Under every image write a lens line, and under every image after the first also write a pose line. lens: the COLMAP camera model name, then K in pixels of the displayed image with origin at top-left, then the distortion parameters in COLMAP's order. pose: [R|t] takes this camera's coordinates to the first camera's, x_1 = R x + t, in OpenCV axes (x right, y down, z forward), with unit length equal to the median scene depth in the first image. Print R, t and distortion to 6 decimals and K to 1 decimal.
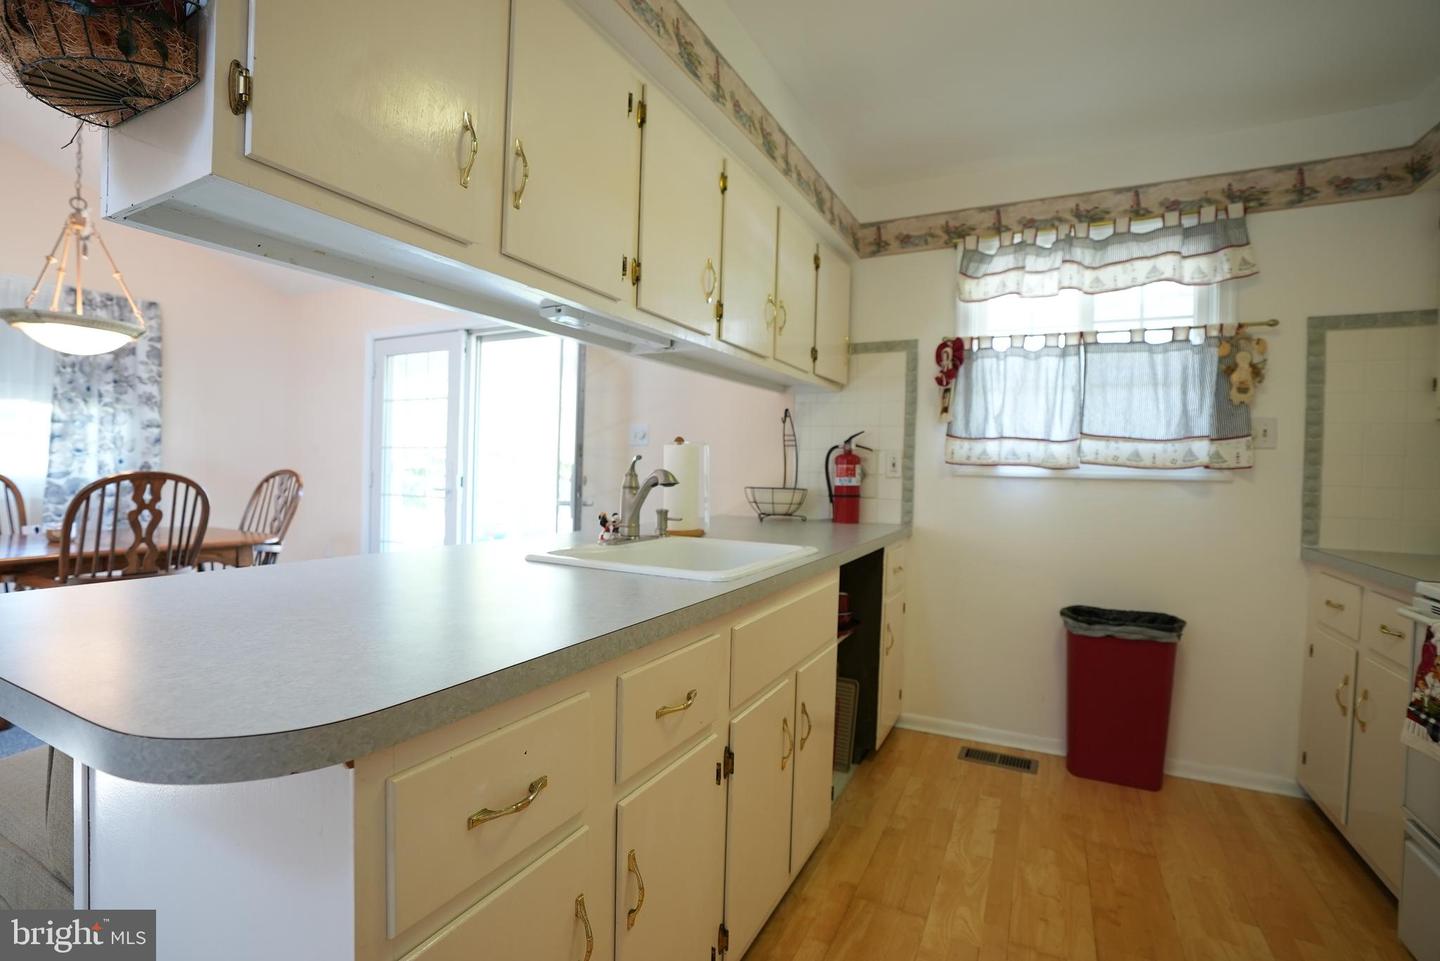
lens RADIAL K [[669.8, 0, 711.8], [0, 669.8, 483.2], [0, 0, 1]] dist [-0.068557, 0.025747]
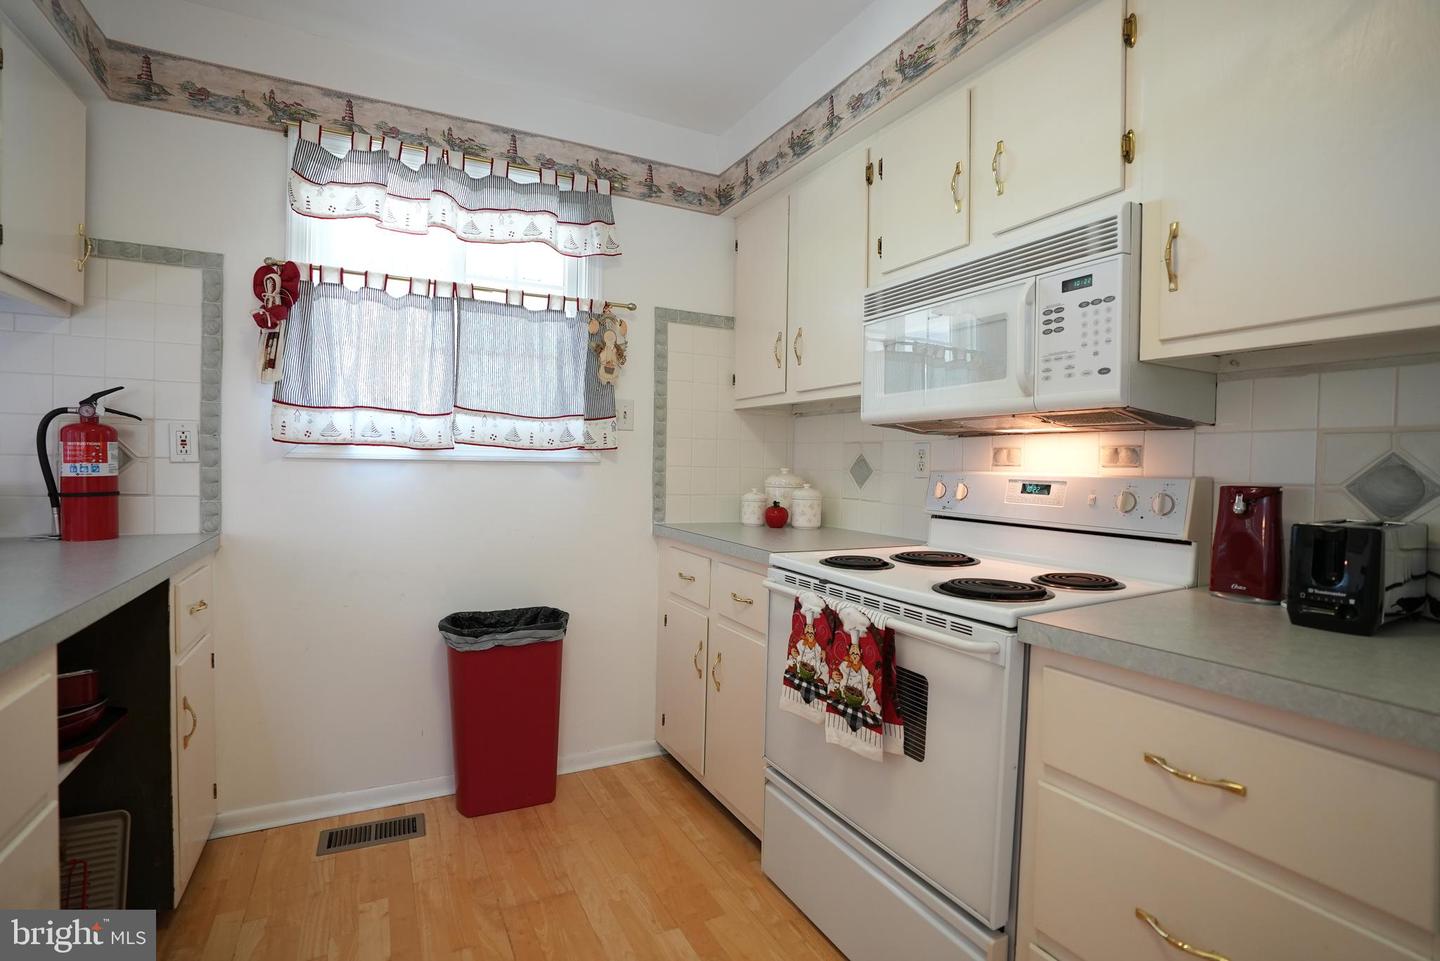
lens RADIAL K [[669.8, 0, 711.9], [0, 669.8, 482.5], [0, 0, 1]] dist [-0.068557, 0.025747]
pose [[0.585074, -0.034601, 0.810241, 0.077128], [0.011784, 0.999347, 0.034167, -0.005229], [-0.810894, -0.010442, 0.585100, 0.264713]]
